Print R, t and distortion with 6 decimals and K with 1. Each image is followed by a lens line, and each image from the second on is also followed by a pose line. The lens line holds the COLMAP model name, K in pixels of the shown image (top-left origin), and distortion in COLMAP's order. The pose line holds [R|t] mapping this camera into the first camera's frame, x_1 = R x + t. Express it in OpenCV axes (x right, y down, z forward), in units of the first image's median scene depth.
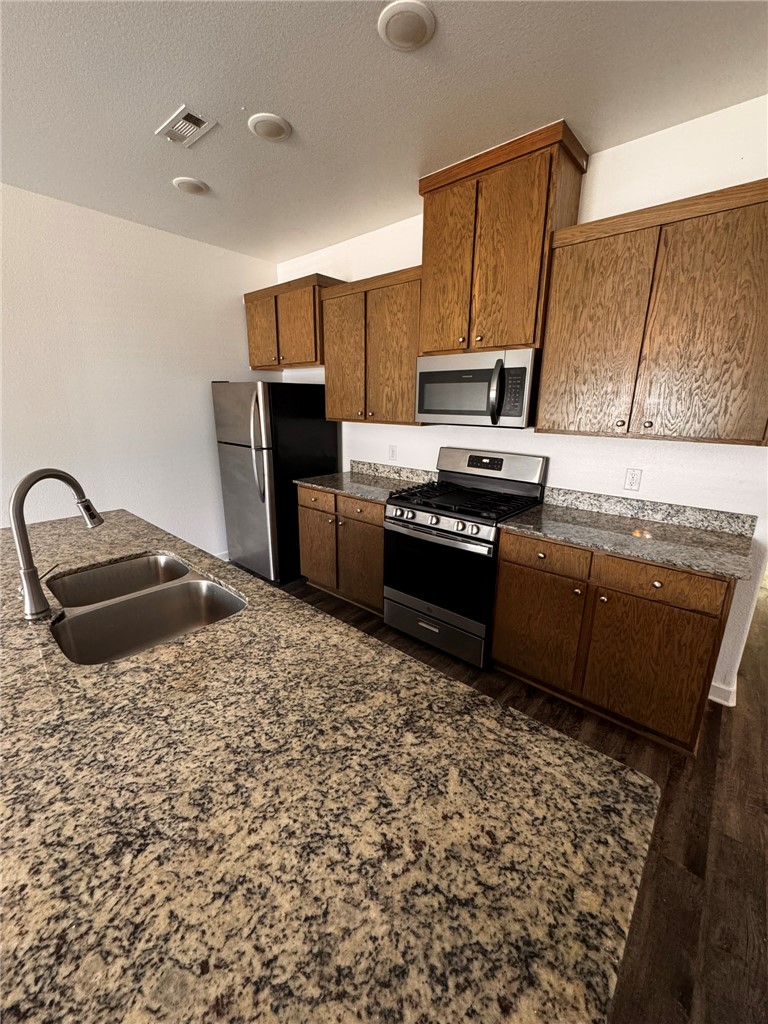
lens RADIAL K [[407.3, 0, 384.0], [0, 407.3, 512.0], [0, 0, 1]] dist [-0.006221, -0.000080]
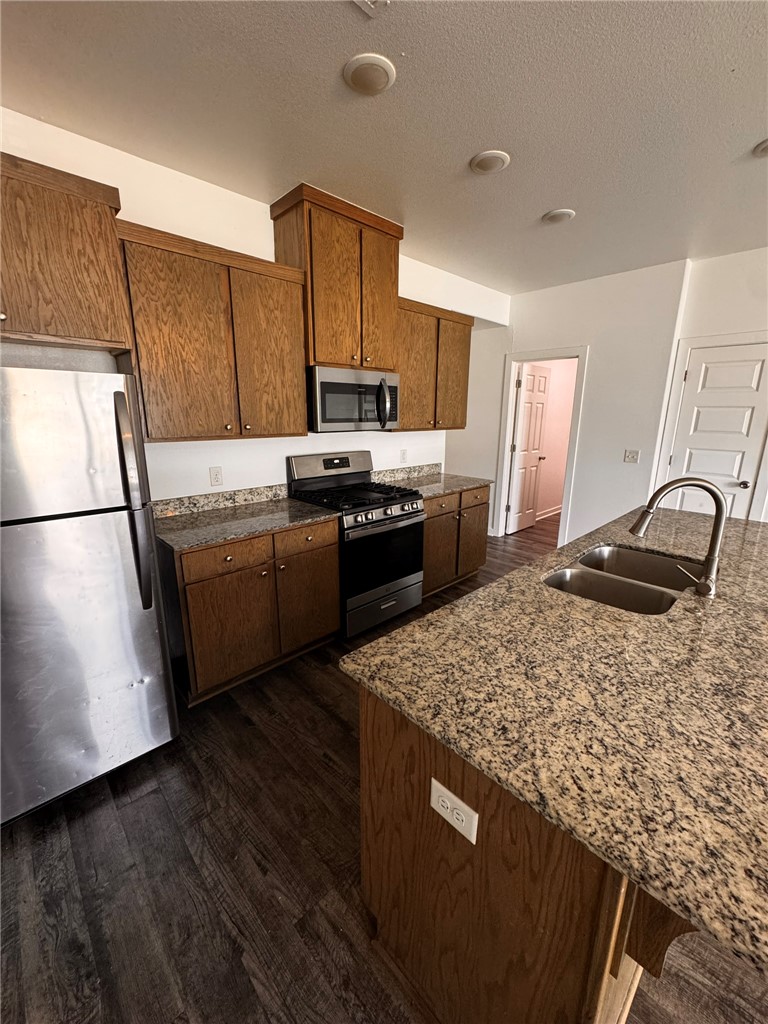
lens RADIAL K [[408.5, 0, 384.0], [0, 408.5, 512.0], [0, 0, 1]] dist [-0.000870, -0.000496]
pose [[0.089528, -0.251036, 0.963829, -0.953416], [0.255198, 0.941191, 0.221435, -0.228312], [-0.962735, 0.226142, 0.148327, 0.784867]]
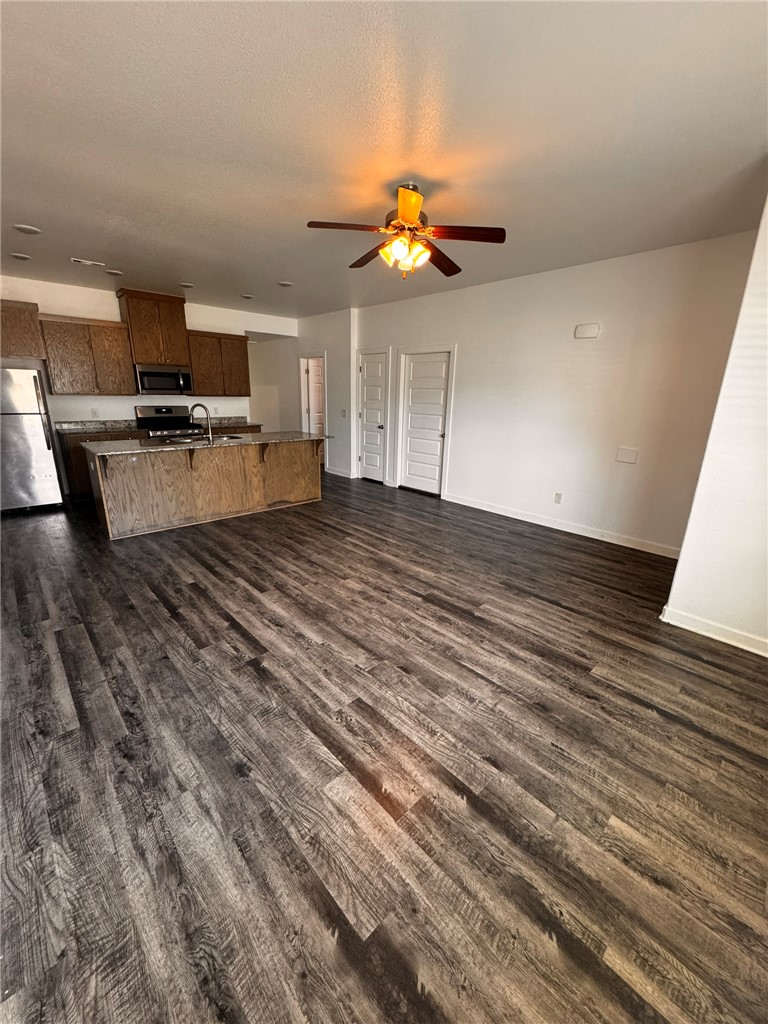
lens RADIAL K [[408.5, 0, 384.0], [0, 408.5, 512.0], [0, 0, 1]] dist [-0.000870, -0.000496]
pose [[0.095318, -0.290214, 0.952203, -2.190892], [0.241590, 0.934704, 0.260697, 0.124243], [-0.965686, 0.205193, 0.159207, -0.515218]]
